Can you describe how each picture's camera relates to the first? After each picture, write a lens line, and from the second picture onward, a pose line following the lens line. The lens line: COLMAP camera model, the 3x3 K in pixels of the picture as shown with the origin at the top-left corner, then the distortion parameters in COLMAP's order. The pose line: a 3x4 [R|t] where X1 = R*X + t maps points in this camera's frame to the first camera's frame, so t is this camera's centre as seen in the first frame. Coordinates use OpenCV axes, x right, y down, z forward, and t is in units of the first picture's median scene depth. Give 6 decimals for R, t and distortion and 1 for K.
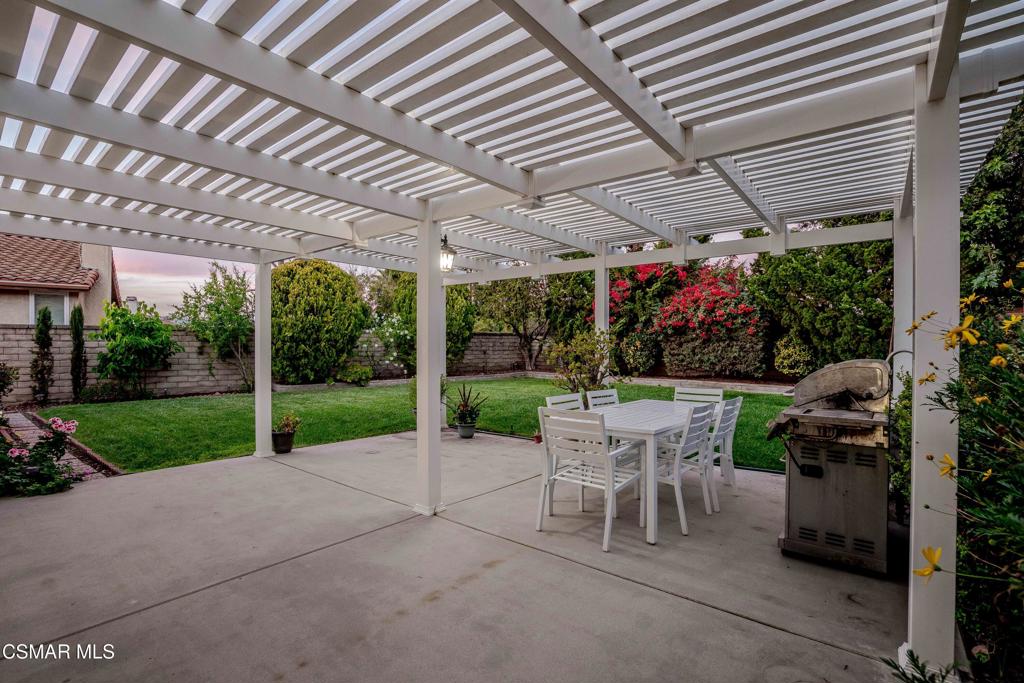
lens RADIAL K [[480.3, 0, 512.6], [0, 480.3, 342.9], [0, 0, 1]] dist [-0.003472, -0.000200]
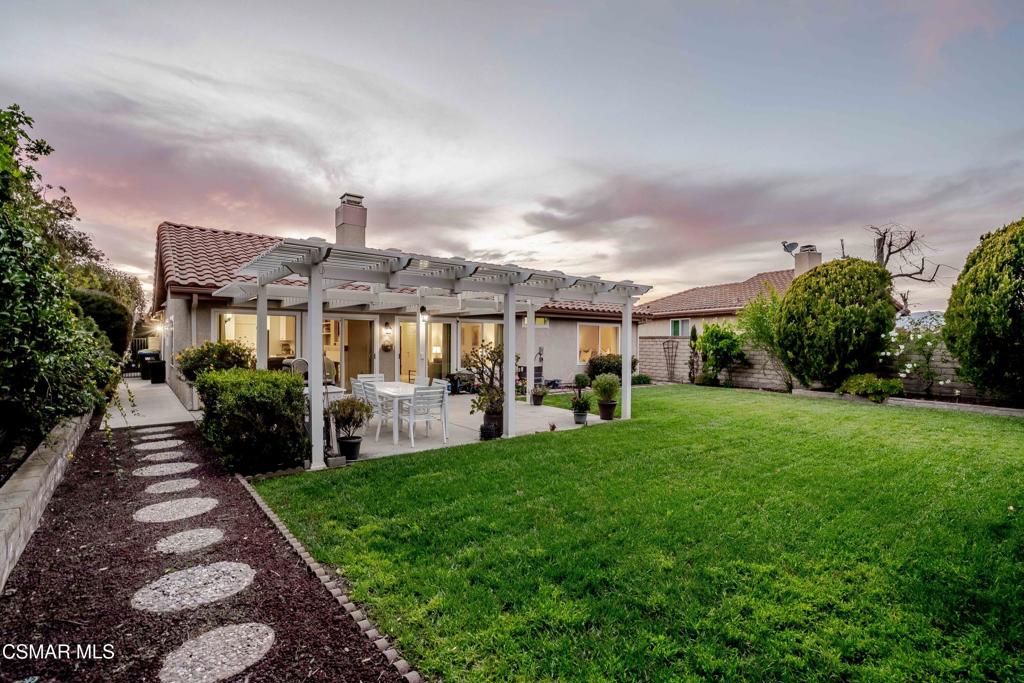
lens RADIAL K [[480.3, 0, 514.1], [0, 480.3, 342.0], [0, 0, 1]] dist [-0.003472, -0.000200]
pose [[-0.177818, 0.002137, -0.984061, 0.690249], [-0.006945, 0.999970, 0.003427, -0.014651], [0.984039, 0.007444, -0.177798, 0.595420]]
